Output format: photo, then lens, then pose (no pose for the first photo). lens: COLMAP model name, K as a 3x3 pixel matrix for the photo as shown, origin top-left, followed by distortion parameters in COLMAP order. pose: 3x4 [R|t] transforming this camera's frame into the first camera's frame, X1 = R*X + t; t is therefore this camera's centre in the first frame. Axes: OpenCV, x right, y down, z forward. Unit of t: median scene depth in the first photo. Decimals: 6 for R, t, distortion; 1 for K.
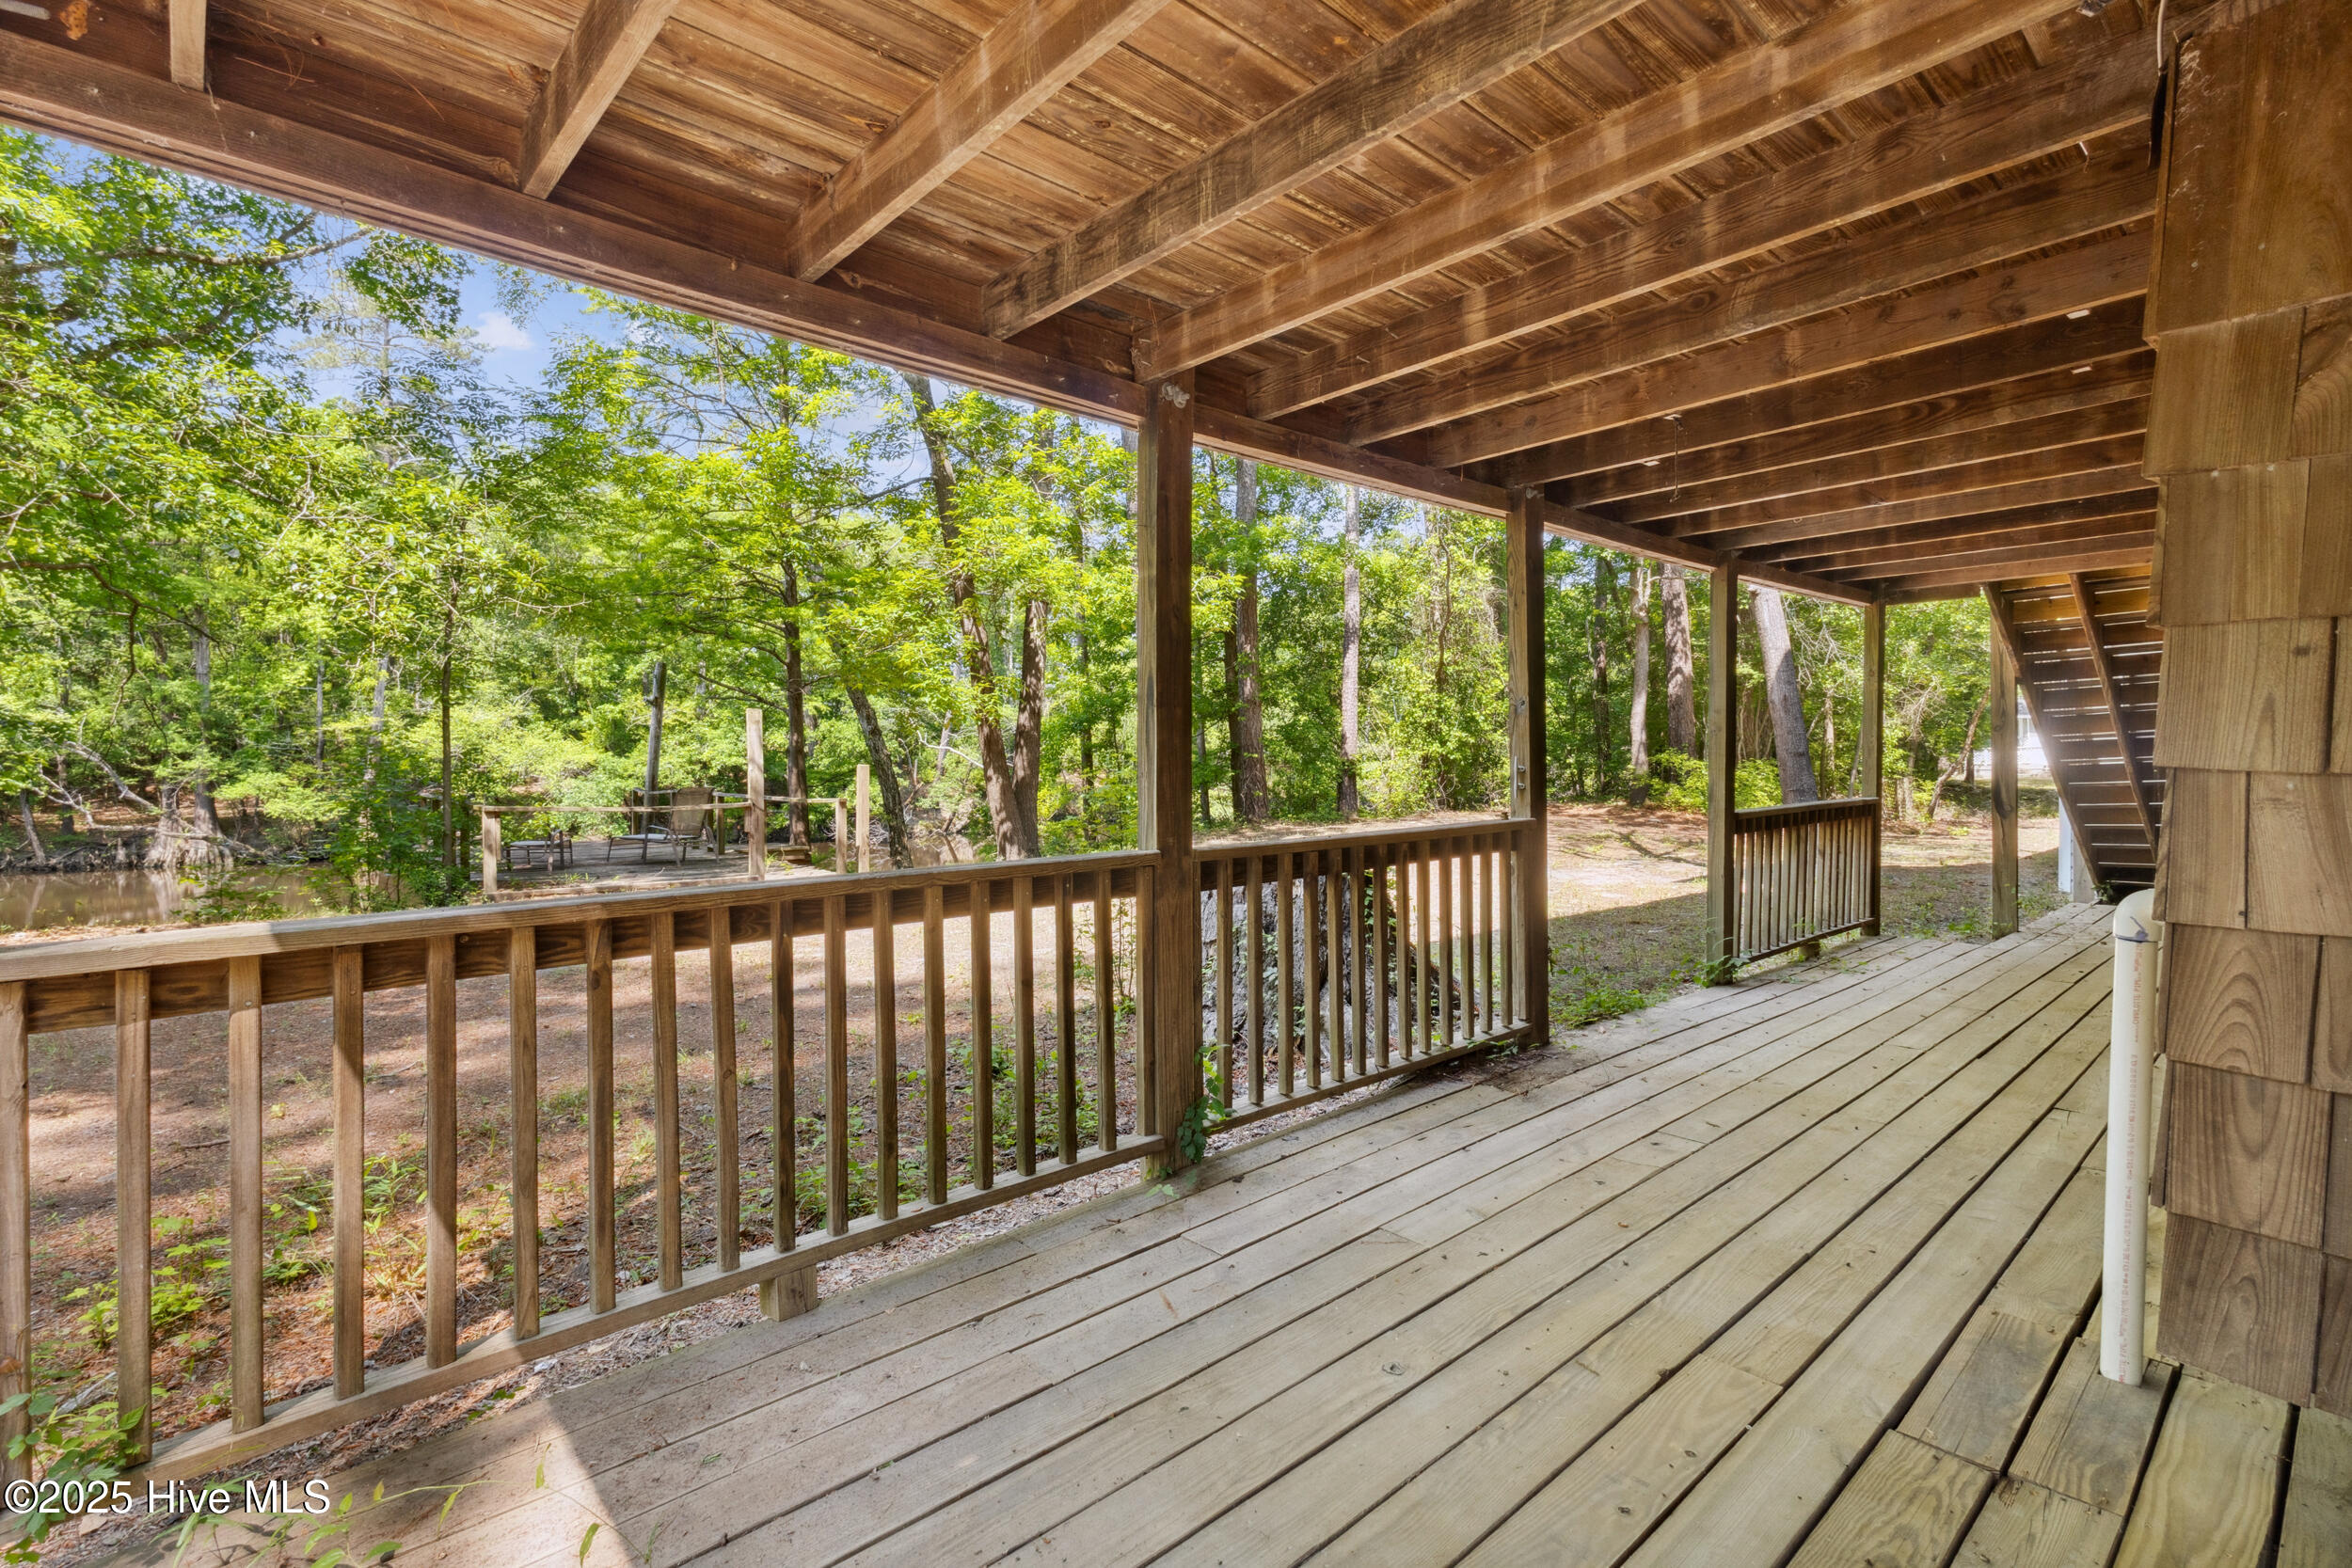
lens RADIAL K [[1097.5, 0, 1175.0], [0, 1097.5, 767.6], [0, 0, 1]] dist [0.003832, 0.000563]
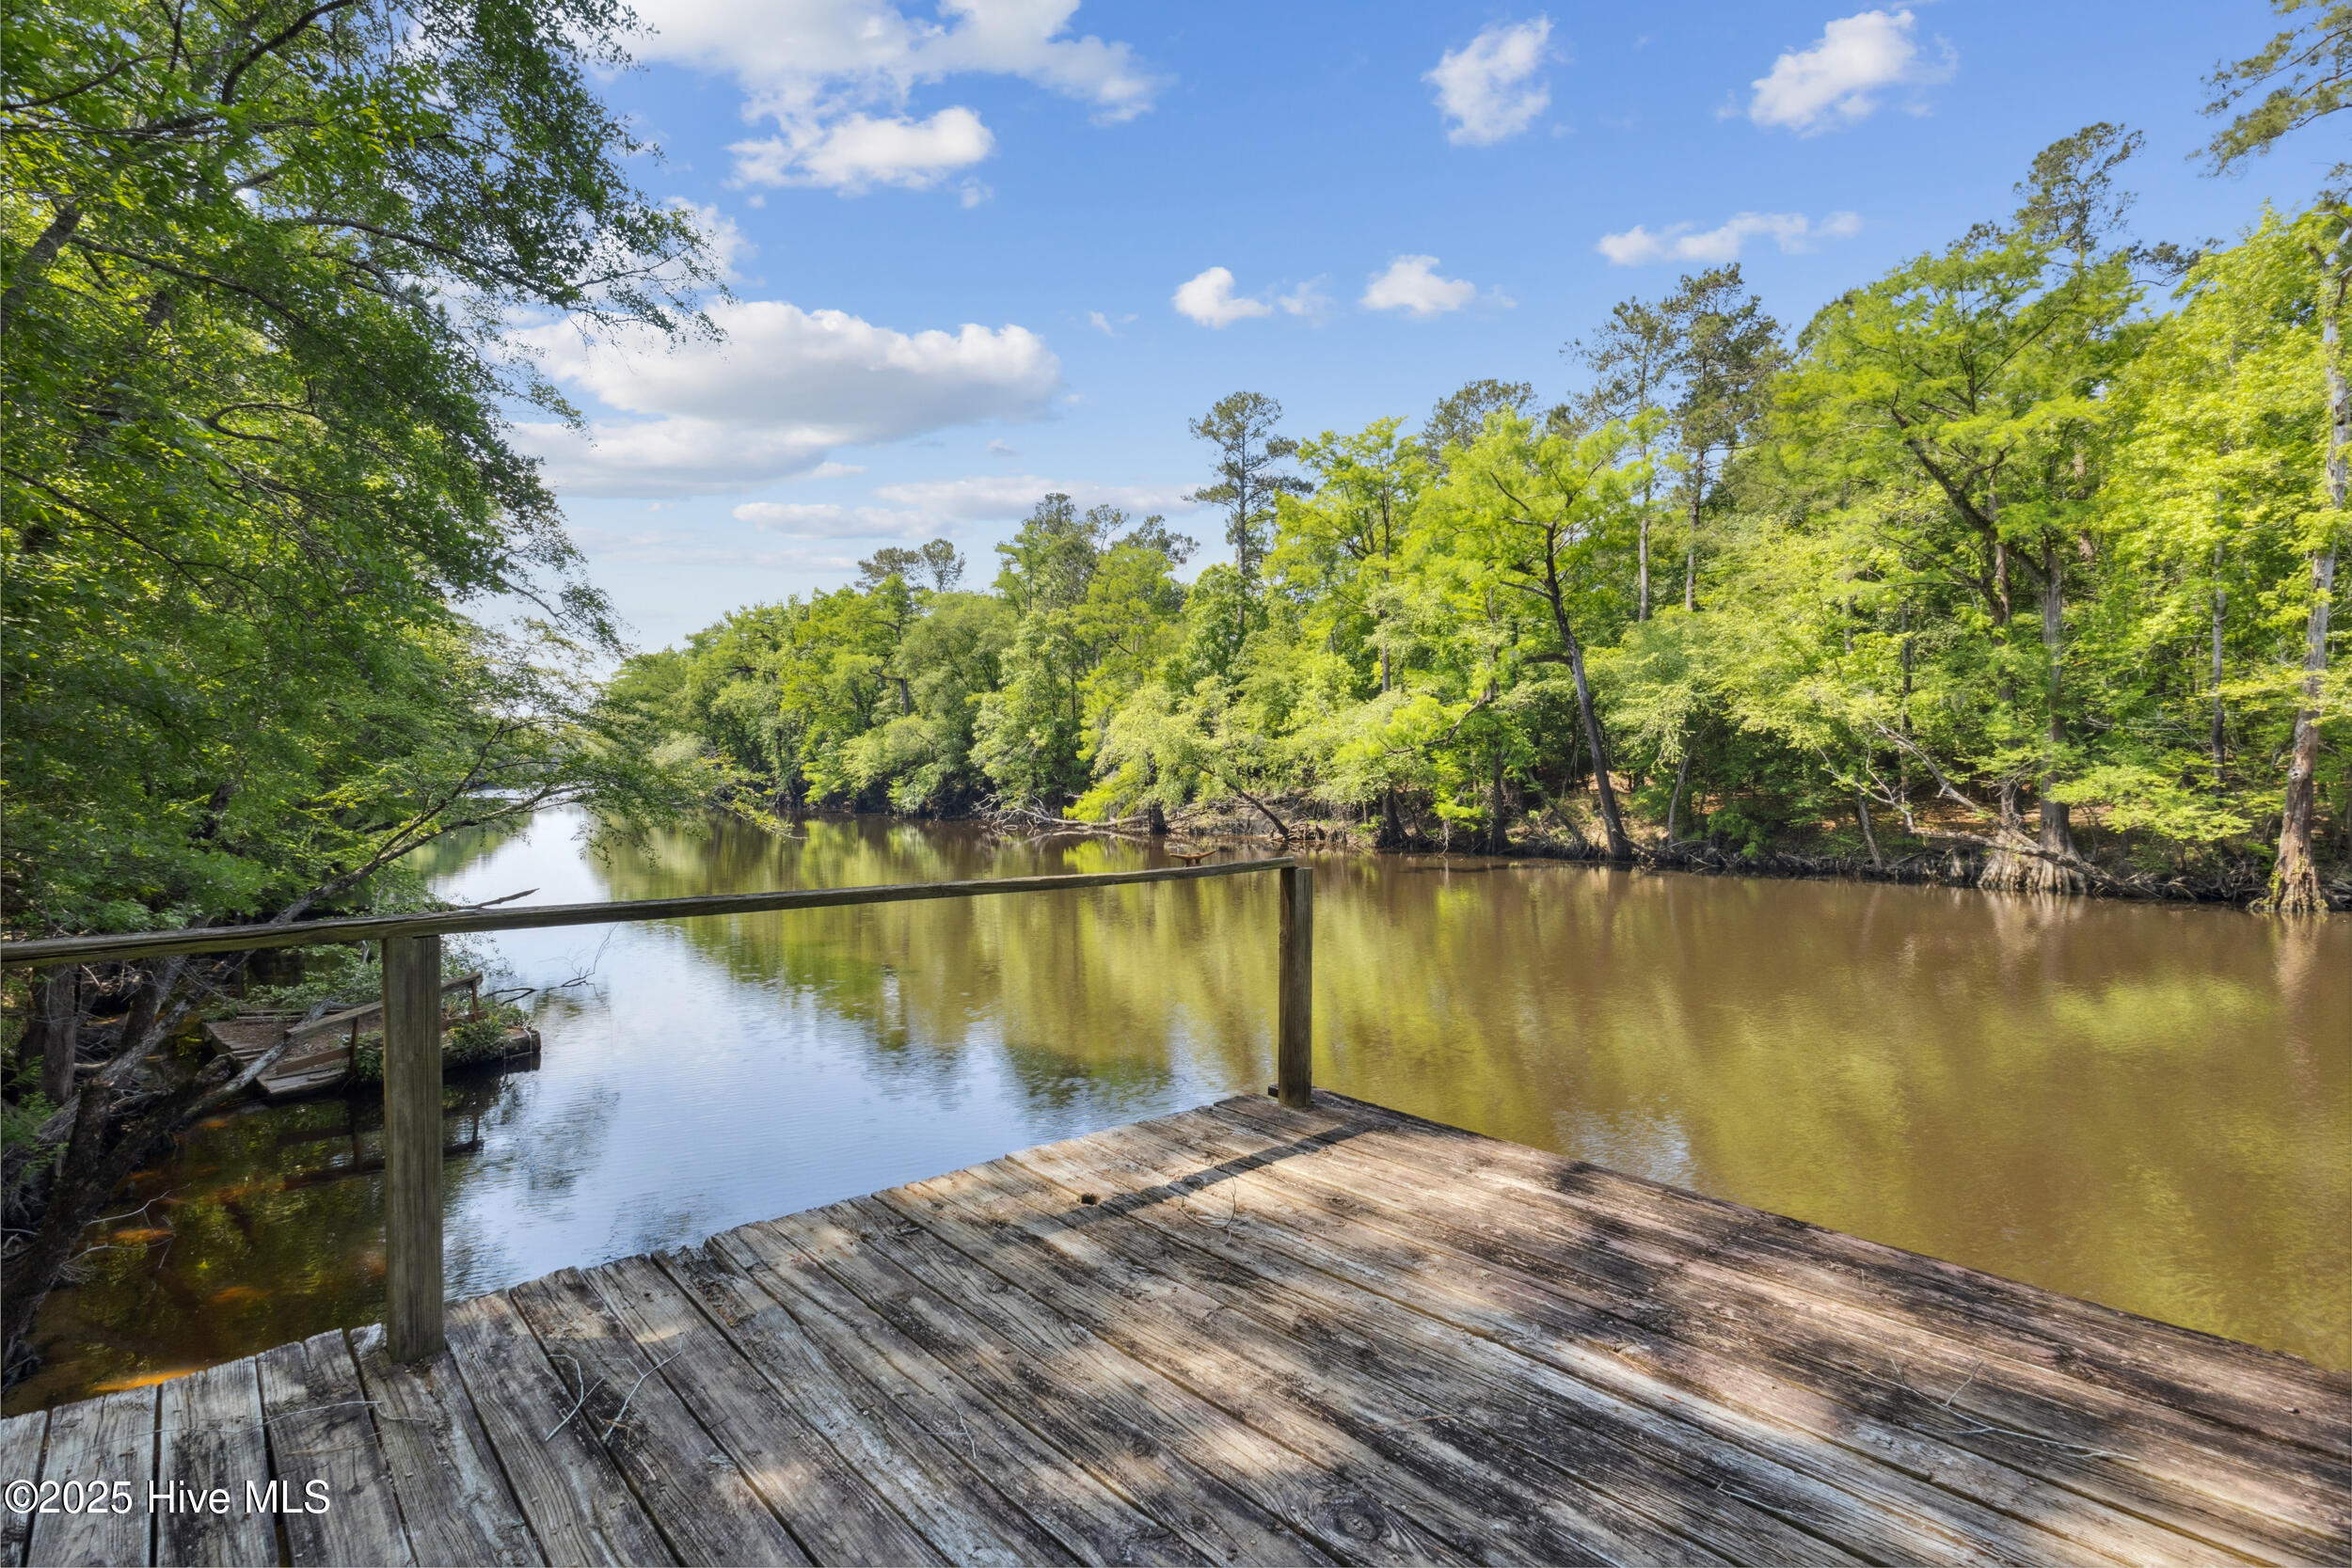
lens RADIAL K [[1077.1, 0, 1167.9], [0, 1077.1, 785.6], [0, 0, 1]] dist [-0.002105, 0.001248]
pose [[0.044977, 0.010344, -0.998934, -0.161952], [0.005631, 0.999928, 0.010608, 0.006000], [0.998972, -0.006102, 0.044916, 0.332831]]
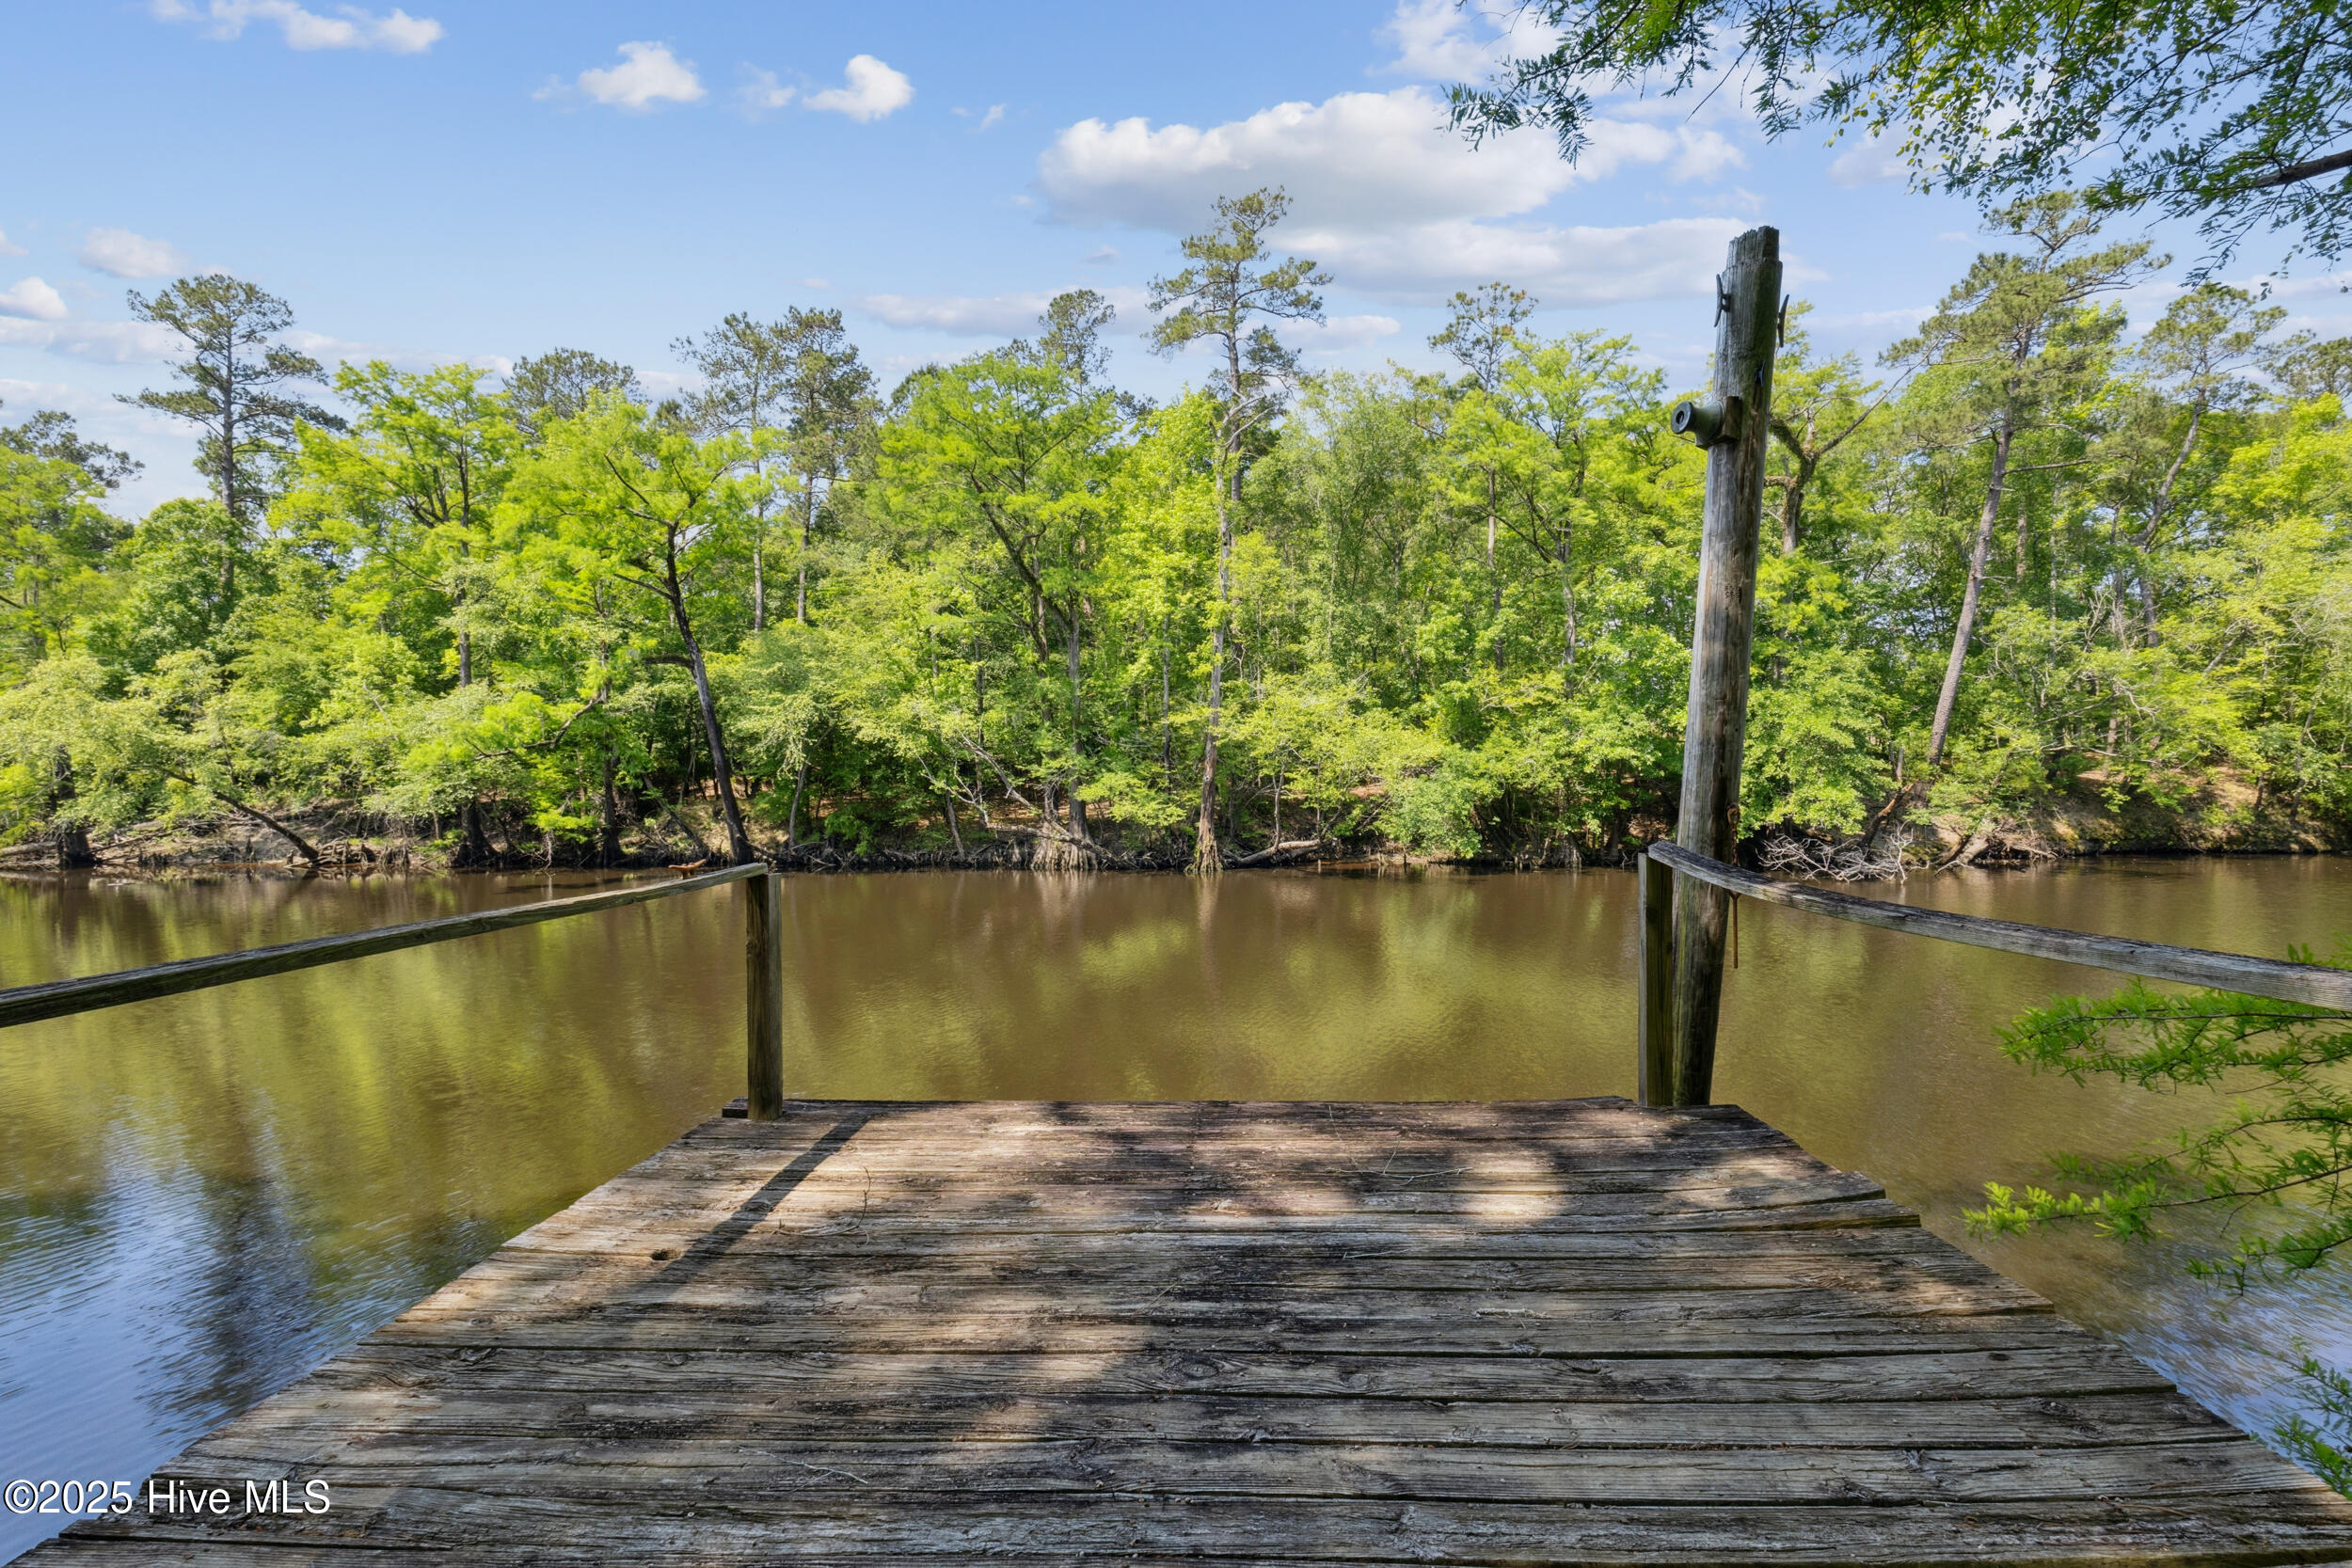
lens RADIAL K [[1077.1, 0, 1167.9], [0, 1077.1, 785.6], [0, 0, 1]] dist [-0.002105, 0.001248]
pose [[0.745464, 0.001311, -0.666544, -0.167133], [0.007716, 0.999914, 0.010596, 0.006006], [0.666501, -0.013042, 0.745390, 0.310561]]
